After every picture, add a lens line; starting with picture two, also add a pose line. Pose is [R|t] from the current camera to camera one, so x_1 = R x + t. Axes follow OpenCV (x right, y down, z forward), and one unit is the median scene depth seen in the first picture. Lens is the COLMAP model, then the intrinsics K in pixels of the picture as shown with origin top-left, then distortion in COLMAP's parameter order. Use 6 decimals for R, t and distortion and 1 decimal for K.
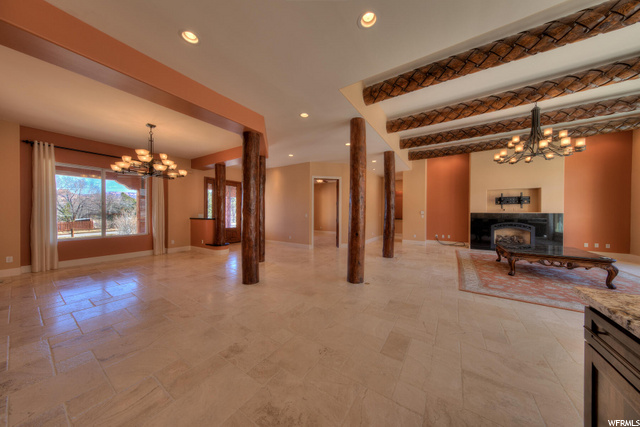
lens RADIAL K [[201.4, 0, 317.2], [0, 201.4, 213.2], [0, 0, 1]] dist [-0.002625, -0.001568]
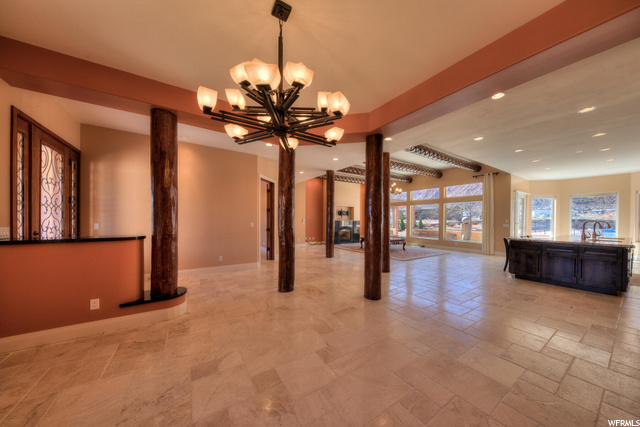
lens RADIAL K [[201.4, 0, 326.5], [0, 201.4, 222.8], [0, 0, 1]] dist [-0.002625, -0.001568]
pose [[0.387398, -0.011135, 0.921845, -0.683039], [-0.002903, 0.999907, 0.013298, -0.005087], [-0.921908, -0.007828, 0.387330, 0.480439]]
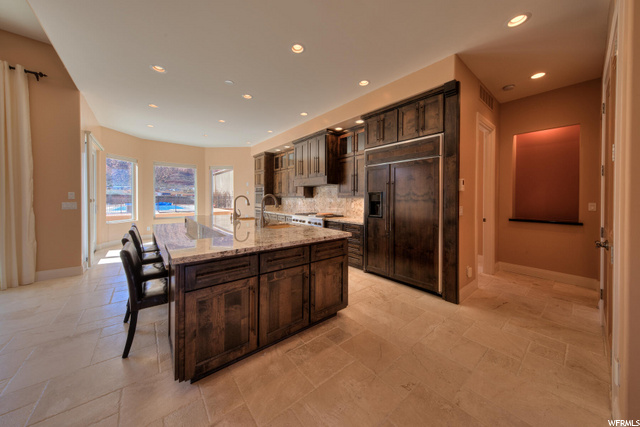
lens RADIAL K [[217.5, 0, 313.8], [0, 217.5, 197.5], [0, 0, 1]] dist [0.002895, 0.000184]
pose [[-0.957463, -0.004617, 0.288518, 0.019790], [-0.004180, 0.999989, 0.002128, -0.001707], [-0.288525, 0.000831, -0.957472, 0.325323]]
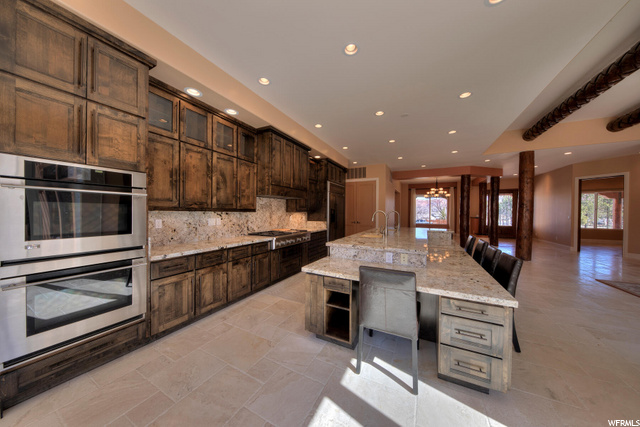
lens RADIAL K [[201.4, 0, 311.9], [0, 201.4, 210.0], [0, 0, 1]] dist [-0.002625, -0.001568]
pose [[0.101993, -0.011590, -0.994718, 0.877373], [-0.010131, 0.999868, -0.012689, 0.001762], [0.994733, 0.011372, 0.101863, -0.423951]]
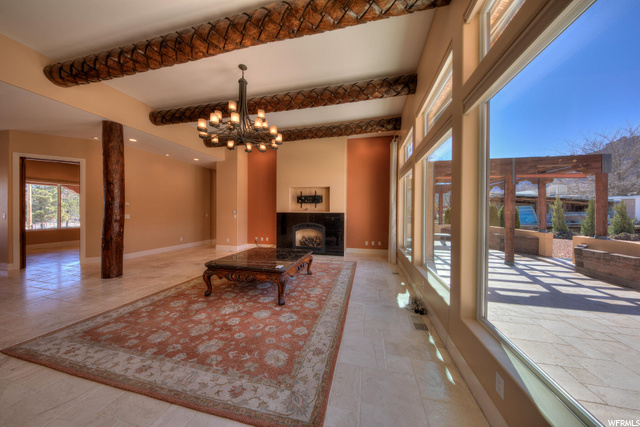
lens RADIAL K [[201.4, 0, 321.2], [0, 201.4, 214.1], [0, 0, 1]] dist [-0.002625, -0.001568]
pose [[0.935778, -0.002188, 0.352582, 0.692968], [-0.001313, 0.999952, 0.009690, -0.002756], [-0.352587, -0.009531, 0.935731, 0.088979]]
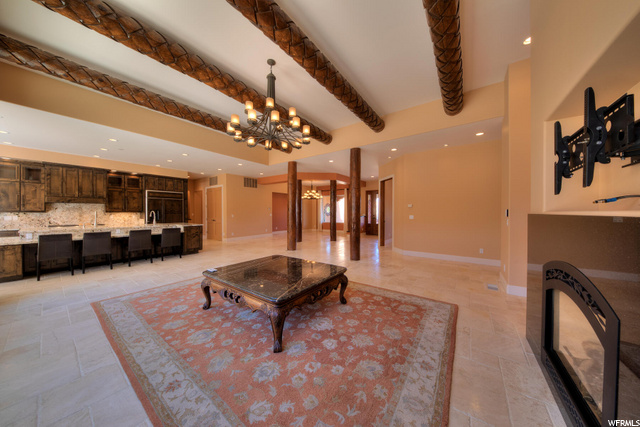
lens RADIAL K [[201.4, 0, 318.6], [0, 201.4, 210.2], [0, 0, 1]] dist [-0.002625, -0.001568]
pose [[-0.043734, -0.013422, -0.998953, 1.170538], [-0.003643, 0.999905, -0.013275, -0.001506], [0.999037, 0.003059, -0.043778, 0.768792]]
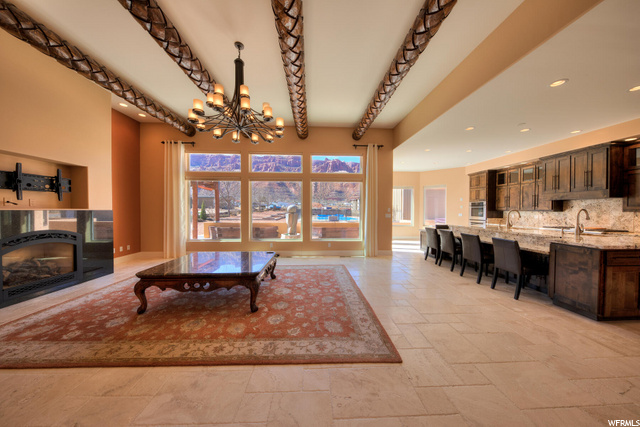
lens RADIAL K [[201.4, 0, 320.1], [0, 201.4, 212.8], [0, 0, 1]] dist [-0.002625, -0.001568]
pose [[-0.592863, -0.014376, 0.805175, 0.217219], [-0.002637, 0.999870, 0.015911, -0.003776], [-0.805299, 0.007310, -0.592824, 0.754883]]
